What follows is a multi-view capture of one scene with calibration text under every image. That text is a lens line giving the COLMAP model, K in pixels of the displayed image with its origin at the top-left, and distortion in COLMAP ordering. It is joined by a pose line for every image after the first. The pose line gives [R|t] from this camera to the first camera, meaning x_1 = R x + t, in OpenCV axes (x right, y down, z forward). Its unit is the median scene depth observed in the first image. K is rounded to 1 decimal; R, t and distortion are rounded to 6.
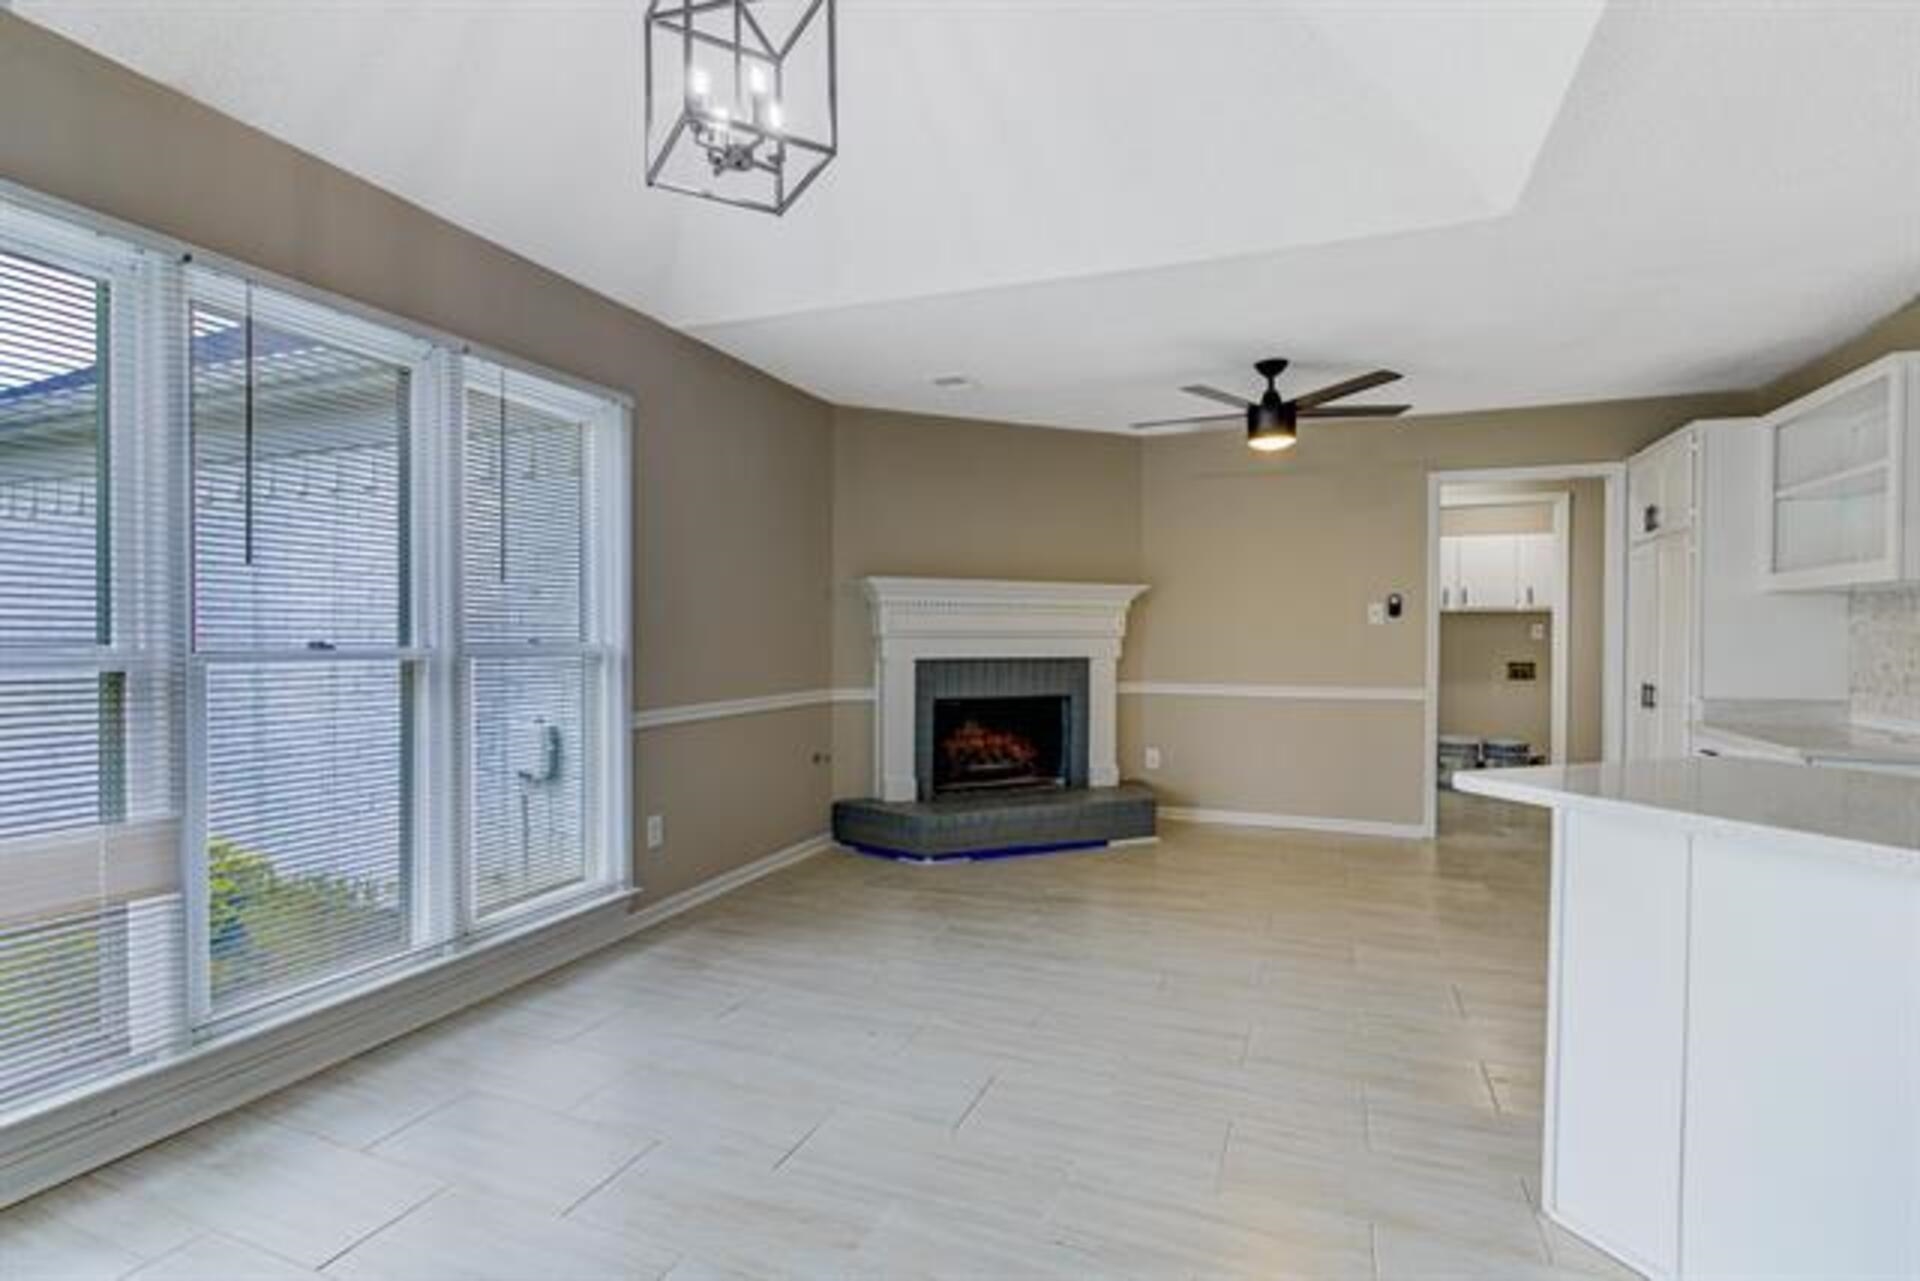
lens RADIAL K [[928.6, 0, 971.5], [0, 928.6, 639.3], [0, 0, 1]] dist [0.000681, 0.000474]
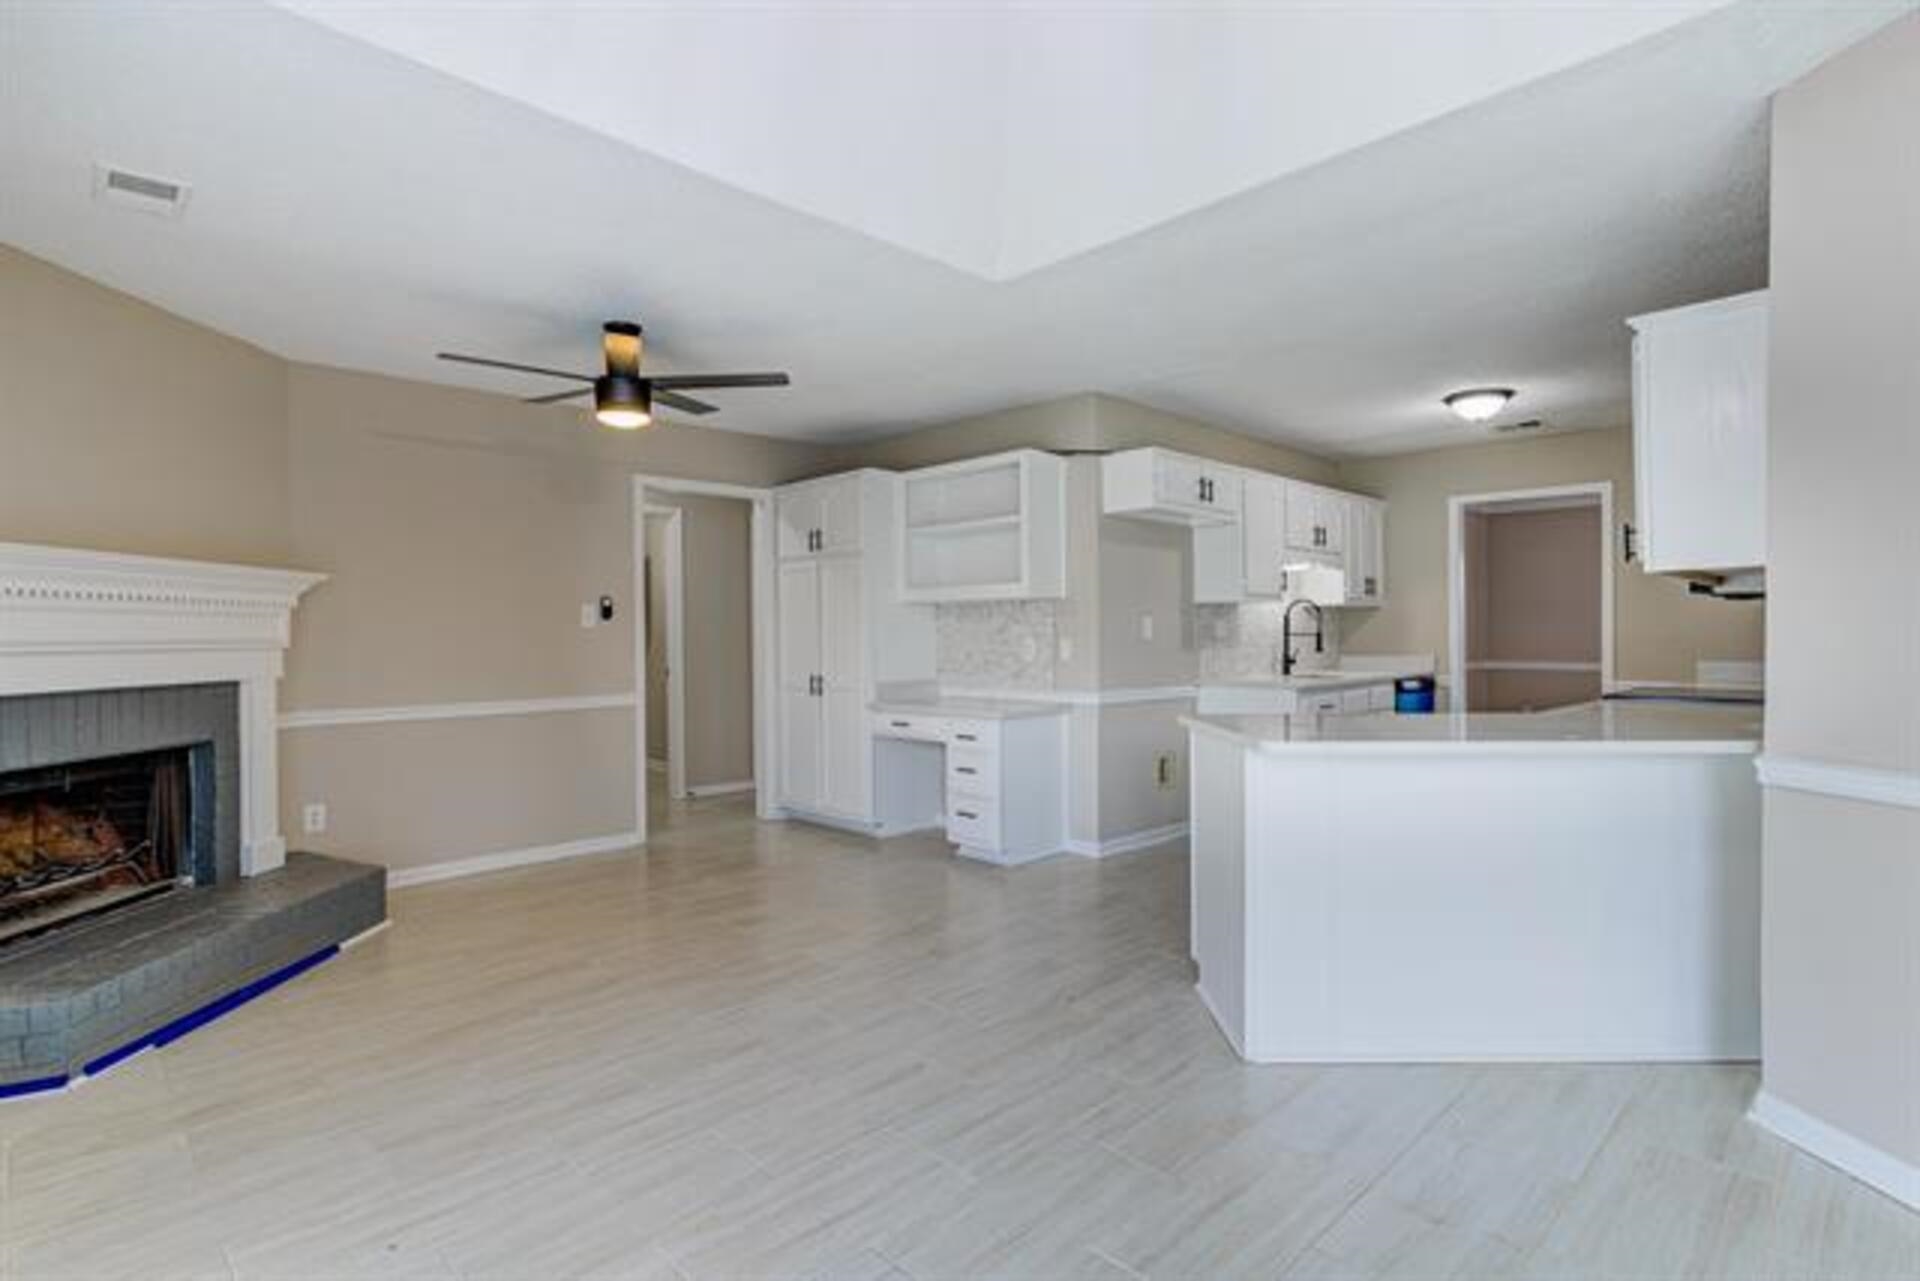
lens RADIAL K [[928.6, 0, 968.6], [0, 928.6, 637.7], [0, 0, 1]] dist [0.000681, 0.000474]
pose [[0.421157, -0.013283, 0.906890, -0.261119], [0.018899, 0.999804, 0.005867, -0.004421], [-0.906791, 0.014669, 0.421326, 0.270199]]
